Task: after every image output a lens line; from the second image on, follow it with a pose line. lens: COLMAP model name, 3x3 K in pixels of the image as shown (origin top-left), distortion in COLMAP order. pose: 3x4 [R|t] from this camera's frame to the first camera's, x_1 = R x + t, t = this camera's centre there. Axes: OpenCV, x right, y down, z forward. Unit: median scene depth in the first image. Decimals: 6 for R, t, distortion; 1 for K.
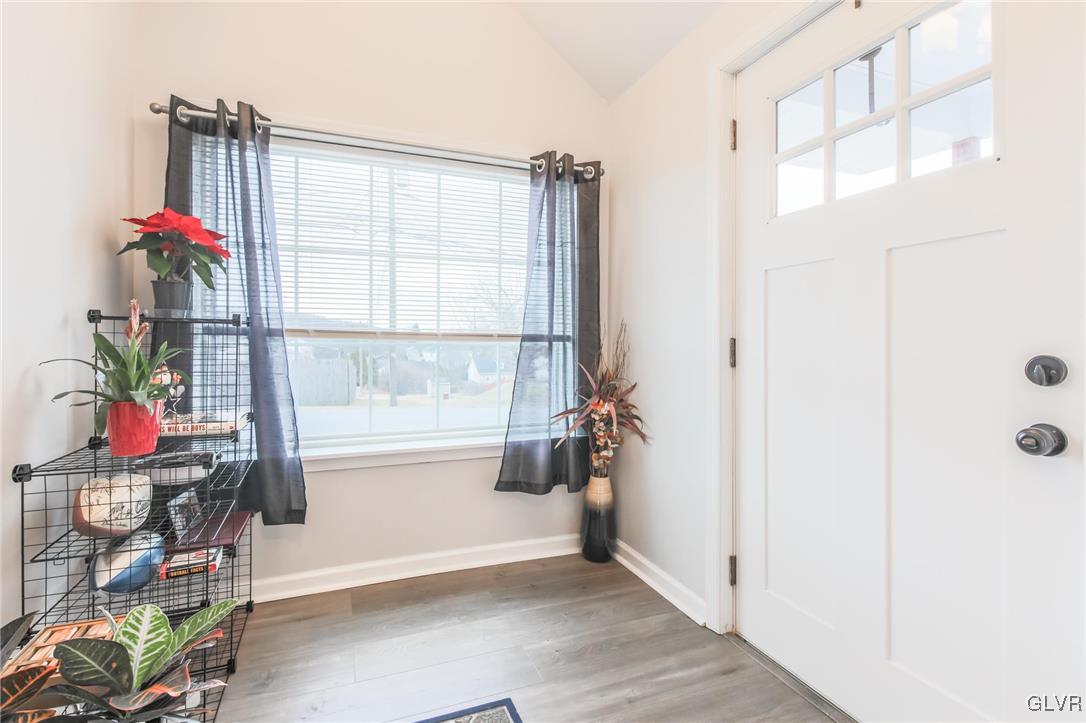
lens RADIAL K [[486.6, 0, 531.4], [0, 486.6, 347.8], [0, 0, 1]] dist [0.014723, -0.008550]
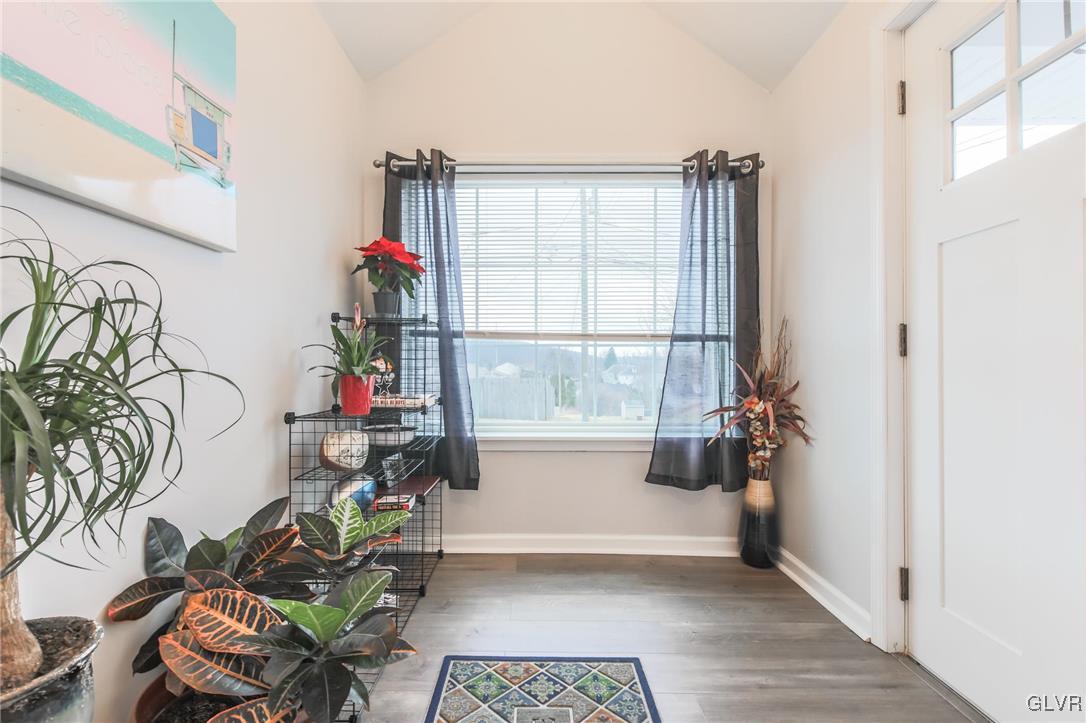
lens RADIAL K [[486.6, 0, 555.6], [0, 486.6, 369.5], [0, 0, 1]] dist [0.014723, -0.008550]
pose [[0.938698, -0.003949, -0.344718, 0.125320], [0.001574, 0.999973, -0.007170, 0.069617], [0.344737, 0.006188, 0.938679, -0.061383]]
